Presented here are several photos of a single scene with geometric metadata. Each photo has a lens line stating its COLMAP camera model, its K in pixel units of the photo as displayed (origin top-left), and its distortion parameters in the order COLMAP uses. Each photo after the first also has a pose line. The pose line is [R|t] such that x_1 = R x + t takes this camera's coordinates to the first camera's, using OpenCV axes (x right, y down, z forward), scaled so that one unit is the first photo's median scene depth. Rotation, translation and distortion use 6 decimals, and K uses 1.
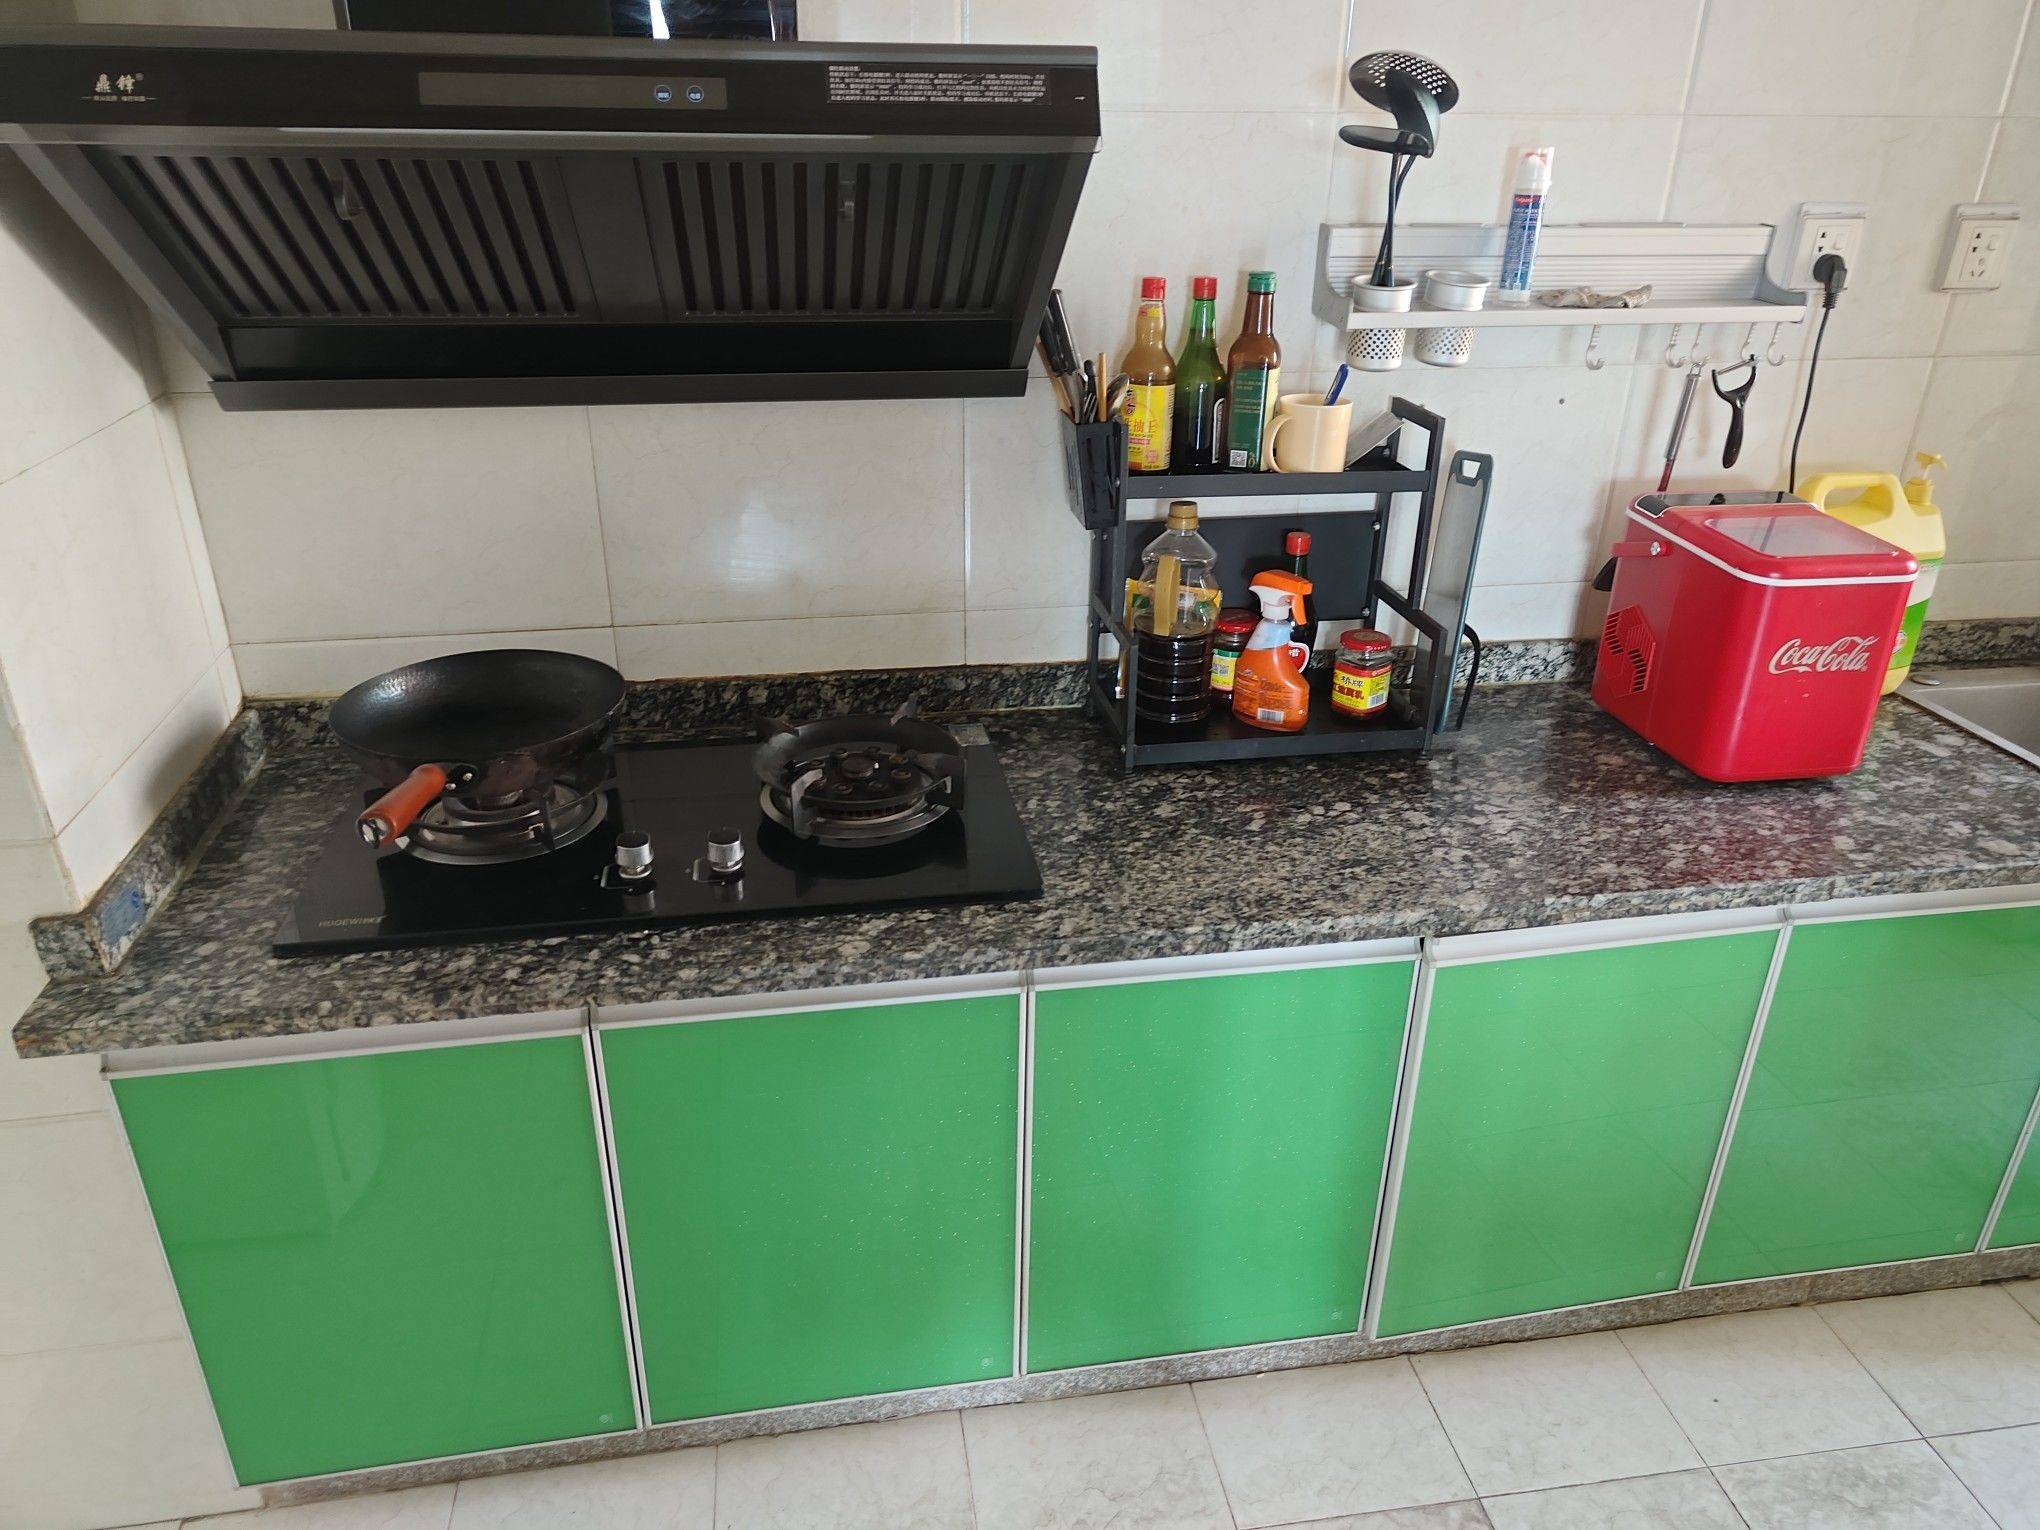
lens RADIAL K [[1425.0, 0, 1029.4], [0, 1425.0, 768.4], [0, 0, 1]] dist [0.021484, -0.013273]
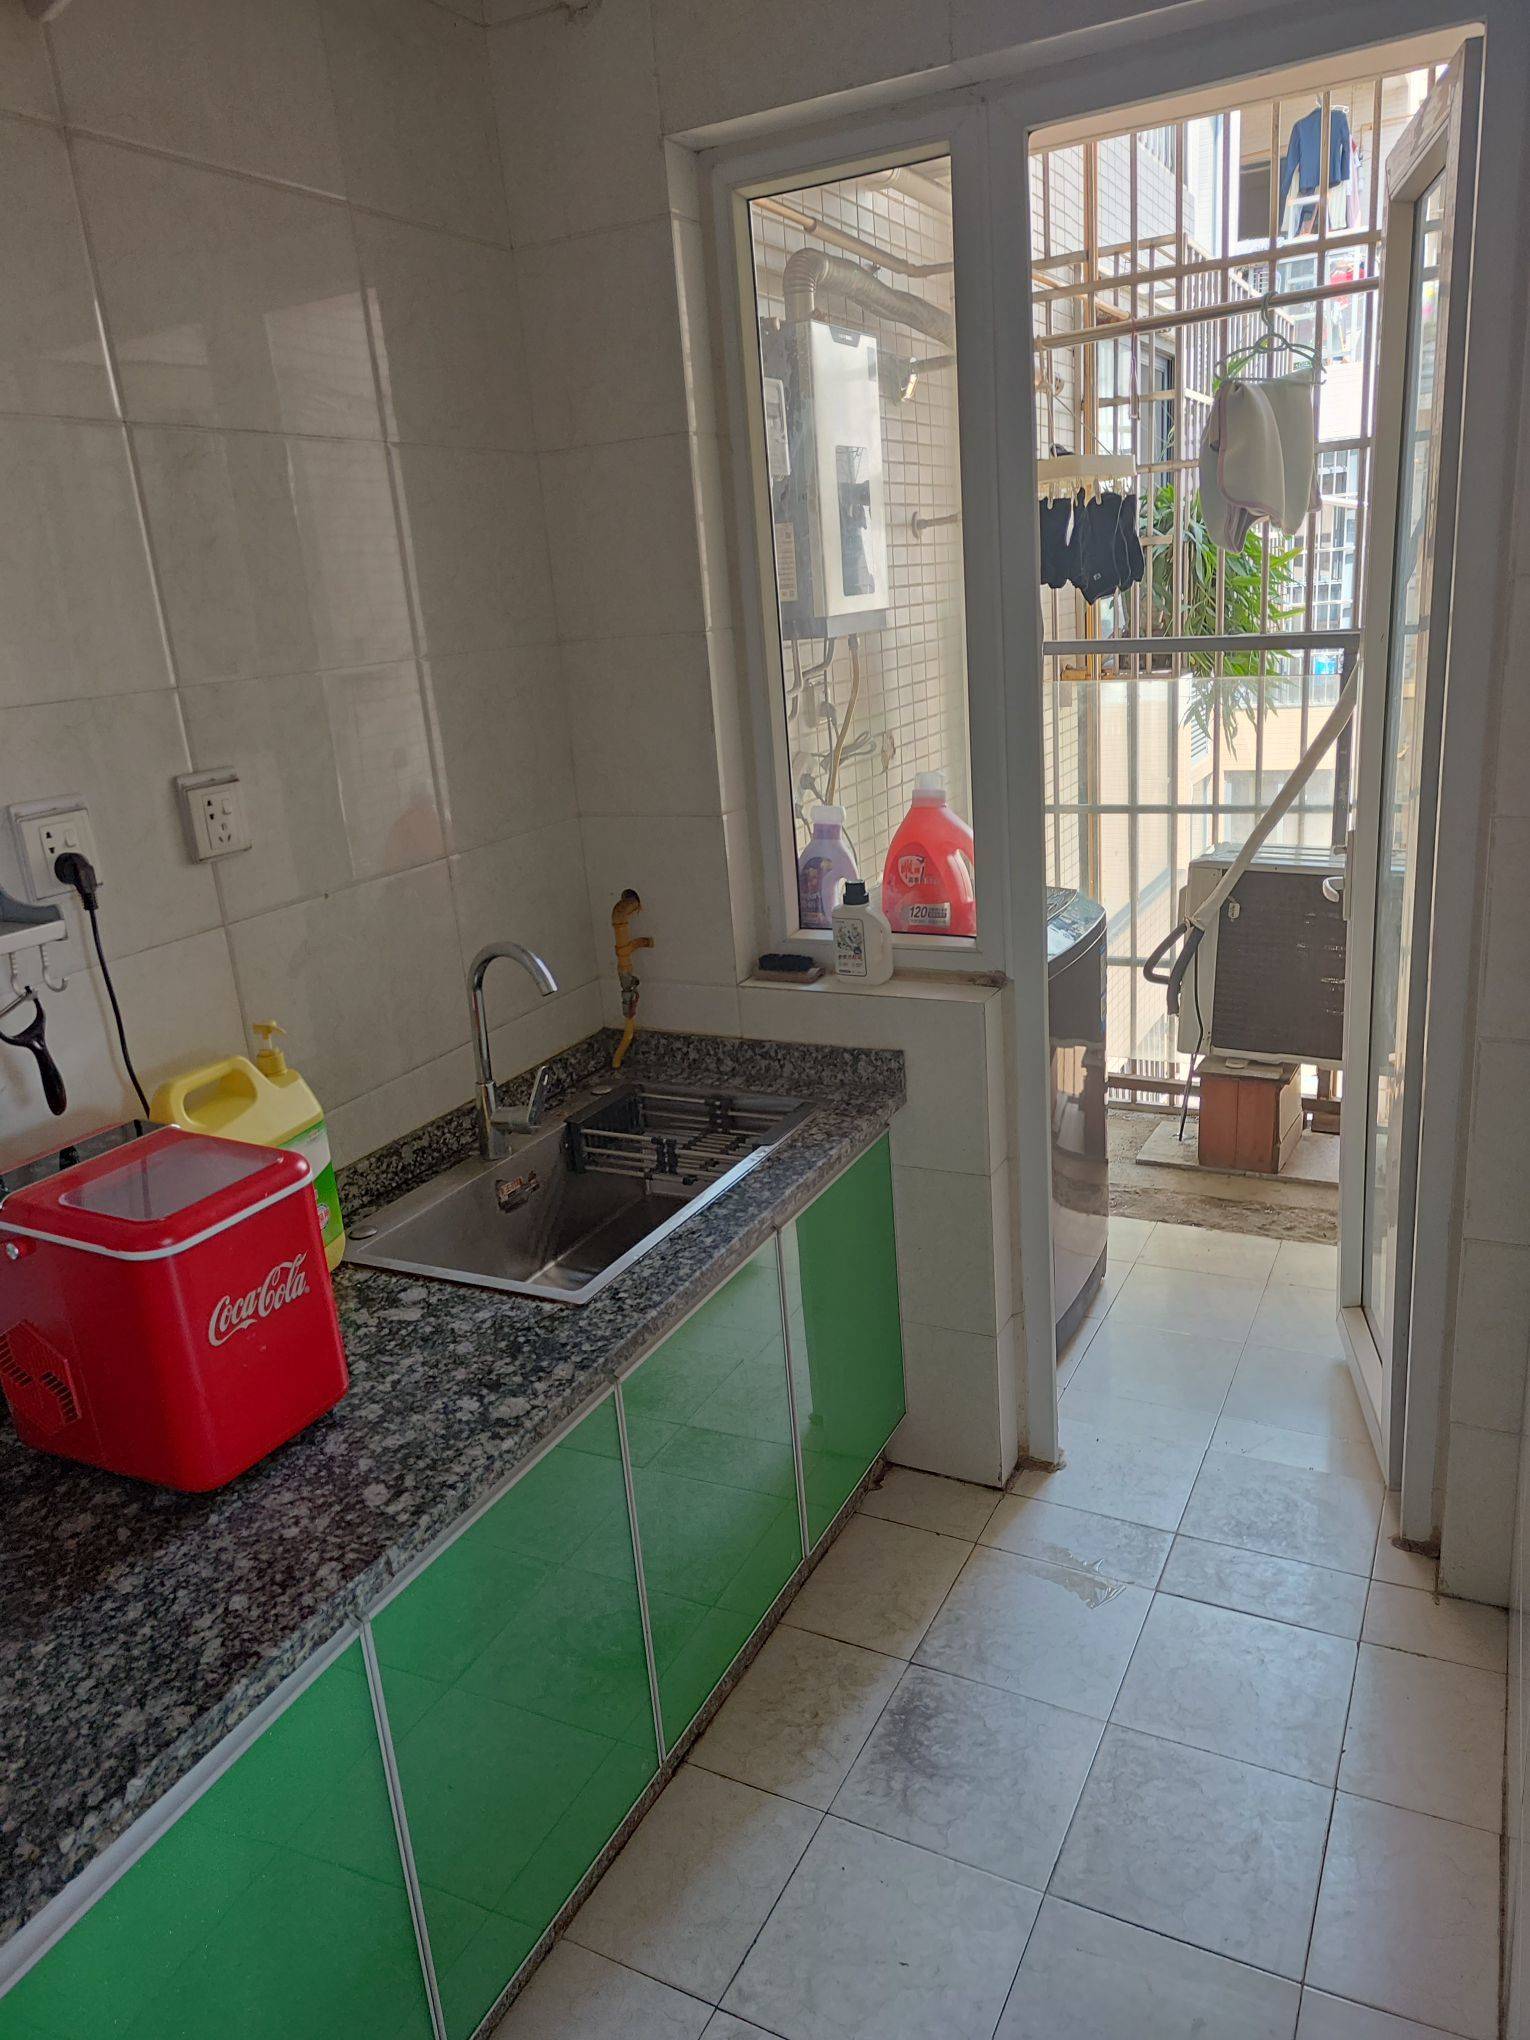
lens RADIAL K [[1425.0, 0, 768.8], [0, 1425.0, 1029.1], [0, 0, 1]] dist [0.021484, -0.013273]
pose [[0.596012, -0.296671, 0.746161, 0.144449], [0.420814, 0.906818, 0.024413, -0.112495], [-0.683875, 0.299445, 0.665318, 0.178443]]
